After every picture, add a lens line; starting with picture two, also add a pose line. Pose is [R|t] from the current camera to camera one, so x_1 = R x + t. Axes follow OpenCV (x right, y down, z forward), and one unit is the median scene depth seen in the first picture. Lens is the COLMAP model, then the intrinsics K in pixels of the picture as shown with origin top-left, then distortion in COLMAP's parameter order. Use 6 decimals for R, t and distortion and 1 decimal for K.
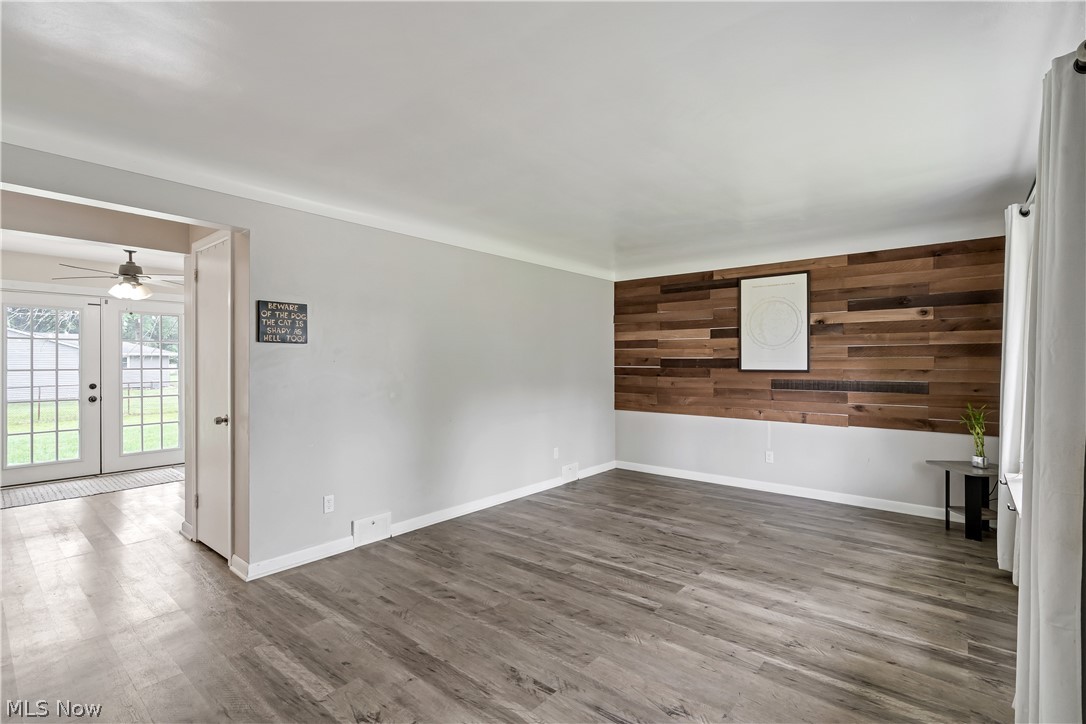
lens RADIAL K [[499.8, 0, 543.0], [0, 499.8, 362.0], [0, 0, 1]] dist [-0.002382, -0.000205]
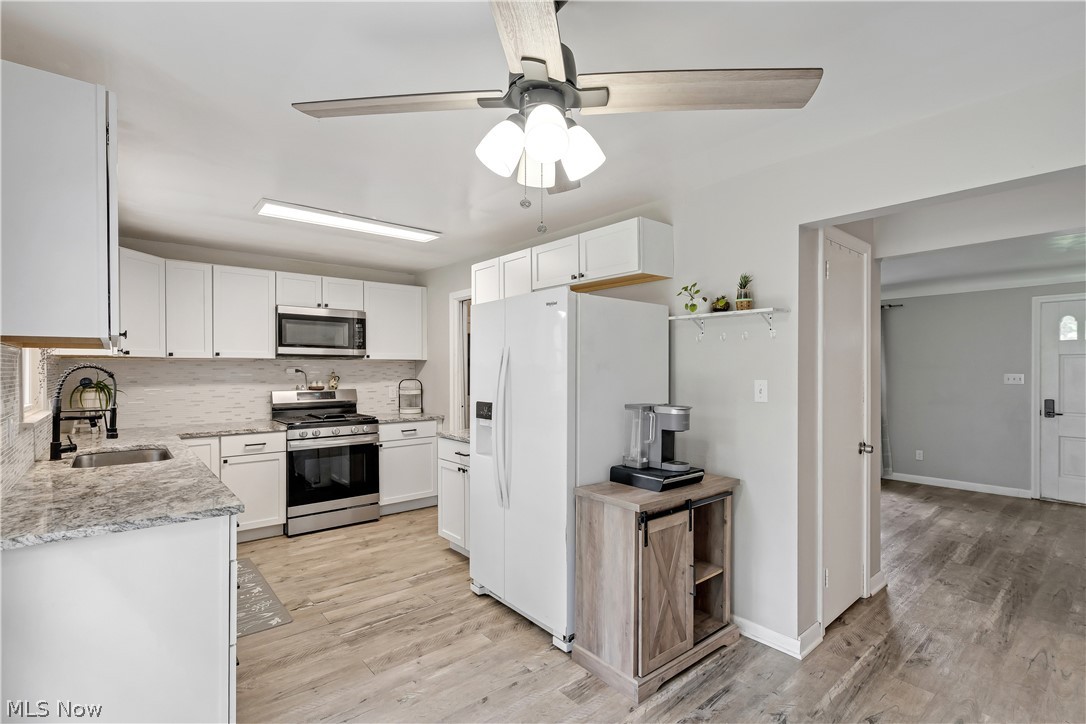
lens RADIAL K [[500.8, 0, 544.7], [0, 500.8, 372.8], [0, 0, 1]] dist [-0.001311, 0.000119]
pose [[0.164851, -0.006808, 0.986295, -1.281637], [0.000708, 0.999977, 0.006784, -0.023105], [-0.986318, -0.000420, 0.164852, 1.109895]]
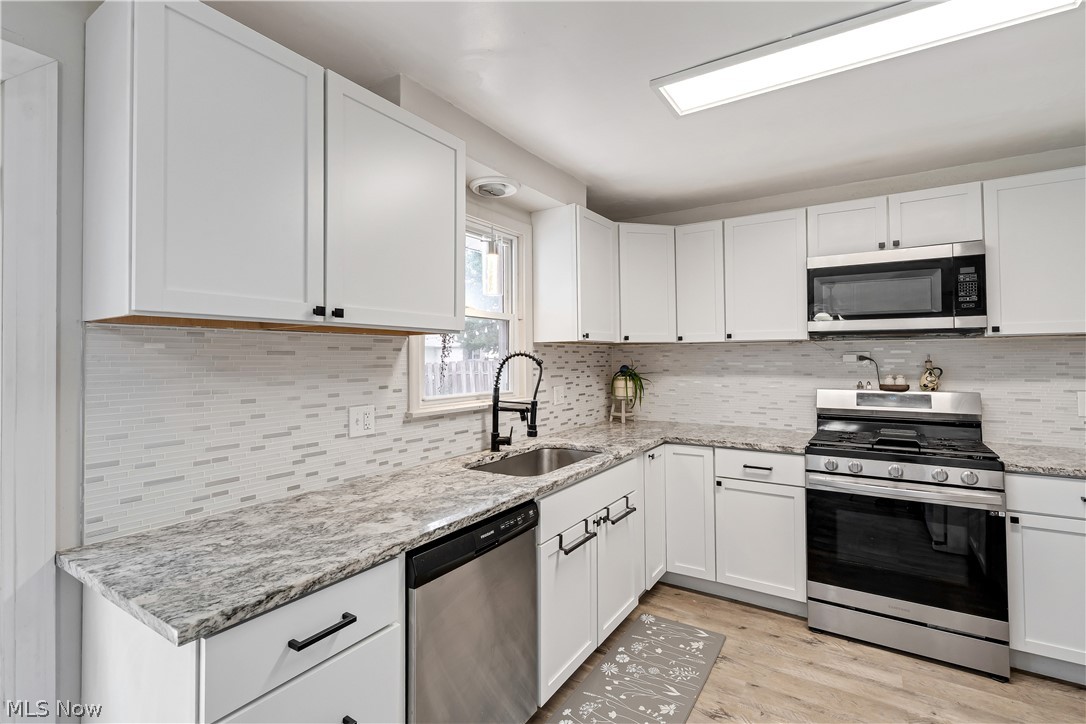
lens RADIAL K [[510.3, 0, 543.4], [0, 510.3, 348.4], [0, 0, 1]] dist [-0.000816, -0.000125]
pose [[0.991447, -0.002252, 0.130494, -0.787191], [0.004674, 0.999822, -0.018255, -0.022869], [-0.130430, 0.018708, 0.991281, 1.194181]]
